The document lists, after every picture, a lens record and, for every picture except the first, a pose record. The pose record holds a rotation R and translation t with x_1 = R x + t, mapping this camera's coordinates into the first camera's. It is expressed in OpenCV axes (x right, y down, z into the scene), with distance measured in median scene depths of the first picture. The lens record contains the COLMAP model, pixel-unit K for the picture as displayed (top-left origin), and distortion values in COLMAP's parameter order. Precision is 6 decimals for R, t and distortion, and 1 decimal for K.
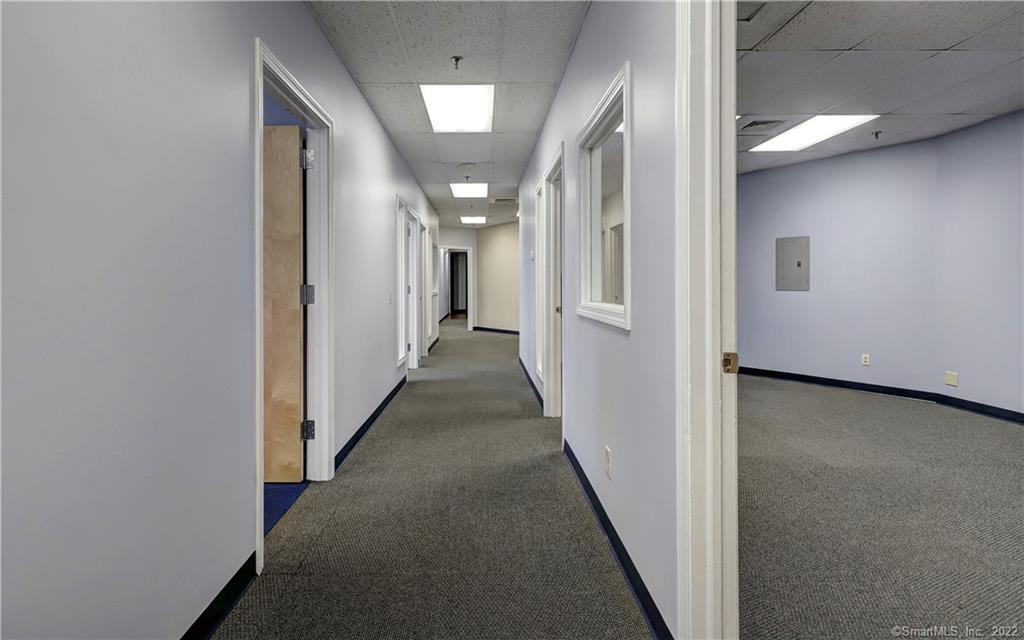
lens RADIAL K [[509.0, 0, 478.4], [0, 509.0, 284.3], [0, 0, 1]] dist [0.016935, -0.007495]
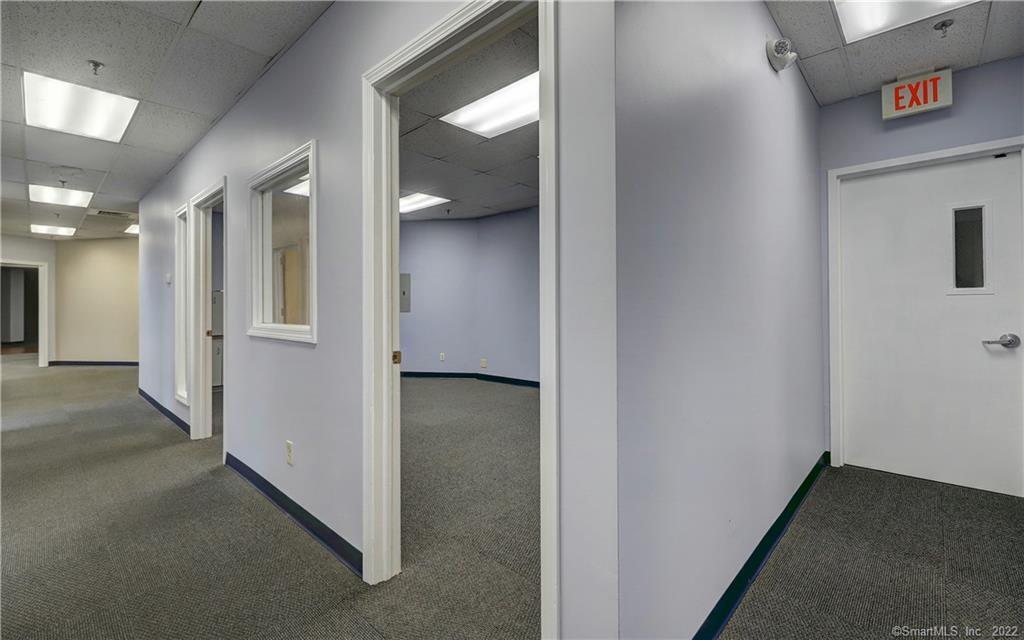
lens RADIAL K [[453.3, 0, 509.5], [0, 453.3, 303.4], [0, 0, 1]] dist [0.000215, 0.000059]
pose [[0.685335, 0.001616, 0.728226, -0.066757], [0.004821, 0.999966, -0.006755, -0.000949], [-0.728212, 0.008140, 0.685304, -0.051867]]
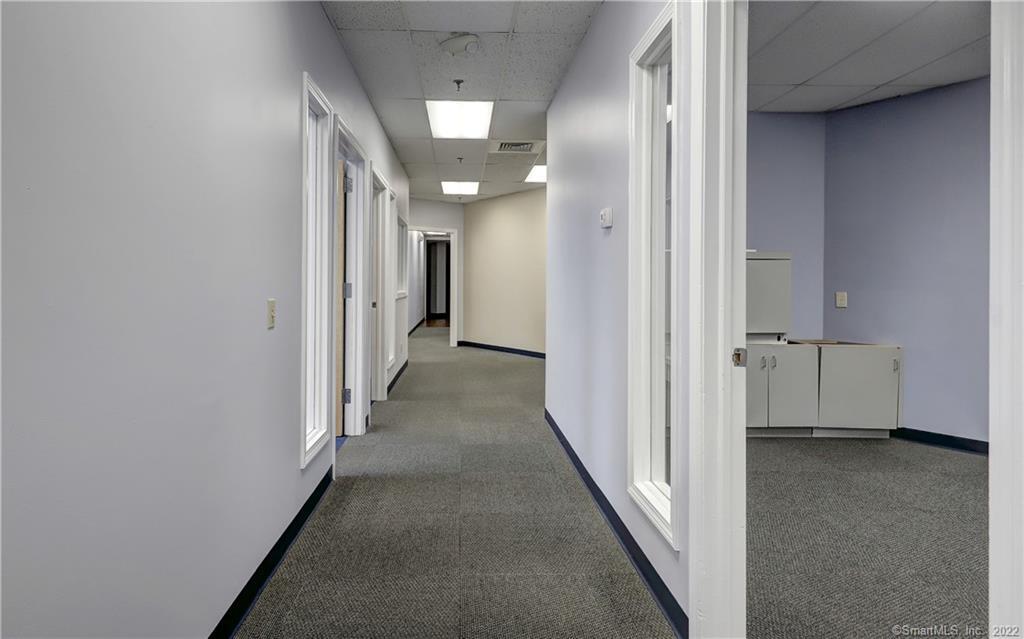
lens RADIAL K [[547.9, 0, 509.0], [0, 547.9, 280.8], [0, 0, 1]] dist [-0.000392, -0.000025]
pose [[0.995533, 0.006773, 0.094176, -0.023250], [-0.006565, 0.999975, -0.002518, 0.000502], [-0.094191, 0.001888, 0.995552, 0.454641]]
